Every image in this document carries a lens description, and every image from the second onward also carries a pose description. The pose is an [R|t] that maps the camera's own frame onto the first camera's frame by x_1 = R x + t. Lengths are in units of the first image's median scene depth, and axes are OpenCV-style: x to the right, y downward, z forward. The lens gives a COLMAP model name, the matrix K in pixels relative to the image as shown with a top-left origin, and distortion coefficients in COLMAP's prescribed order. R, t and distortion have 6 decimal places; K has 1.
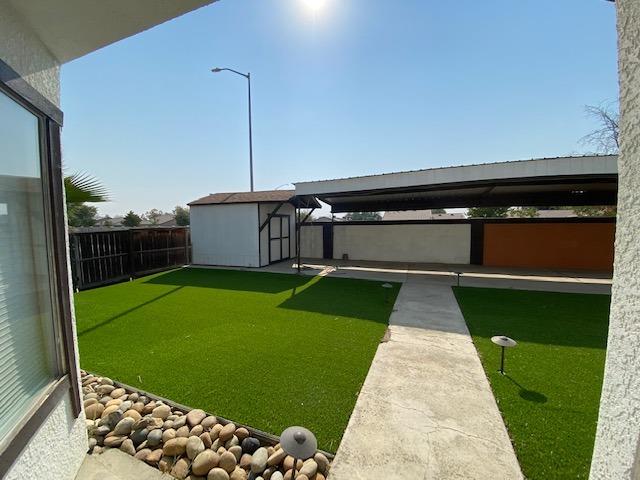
lens RADIAL K [[258.1, 0, 318.8], [0, 258.1, 243.9], [0, 0, 1]] dist [0.020433, -0.023565]
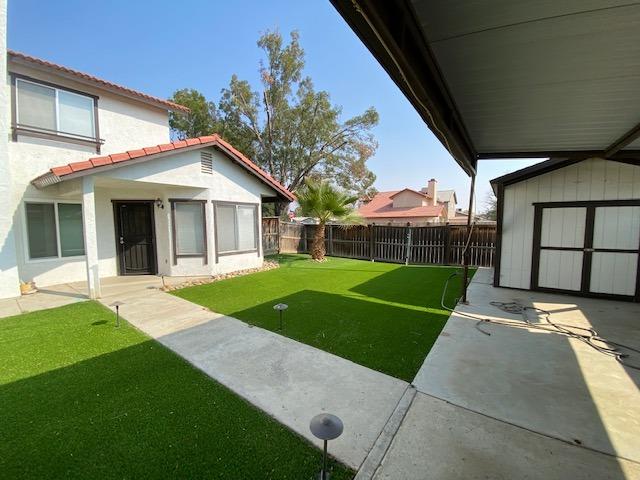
lens RADIAL K [[258.1, 0, 318.8], [0, 258.1, 243.9], [0, 0, 1]] dist [0.020433, -0.023565]
pose [[-0.258132, 0.089188, -0.961984, 0.434845], [-0.063853, 0.991978, 0.109102, -0.050734], [0.963997, 0.089588, -0.250366, 0.588502]]
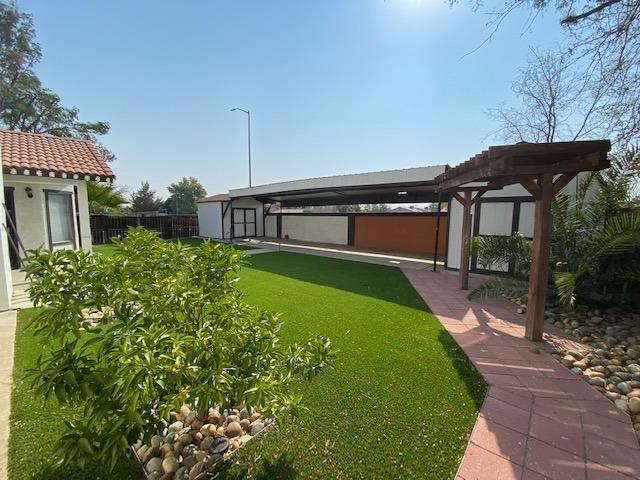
lens RADIAL K [[258.1, 0, 318.8], [0, 258.1, 243.9], [0, 0, 1]] dist [0.020433, -0.023565]
pose [[0.932377, 0.055118, -0.357260, 0.796520], [-0.040911, 0.998047, 0.047207, 0.011917], [0.359165, -0.029399, 0.932811, -0.295874]]
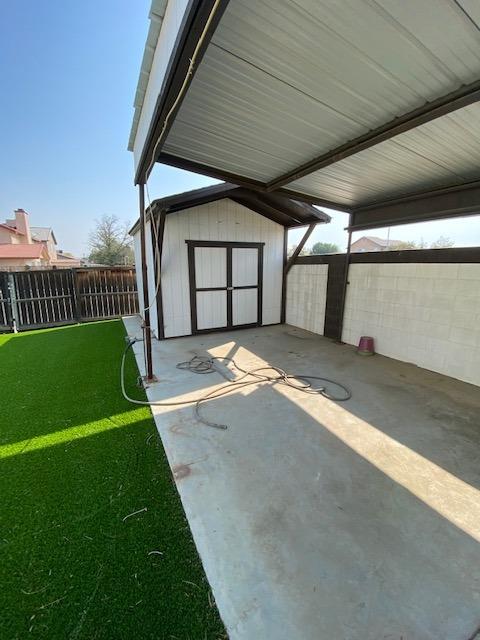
lens RADIAL K [[258.1, 0, 237.0], [0, 258.1, 319.8], [0, 0, 1]] dist [0.020433, -0.023565]
pose [[0.733632, 0.145542, -0.663779, 0.218782], [-0.047500, 0.985389, 0.163560, -0.042917], [0.677885, -0.088463, 0.729826, 0.577918]]
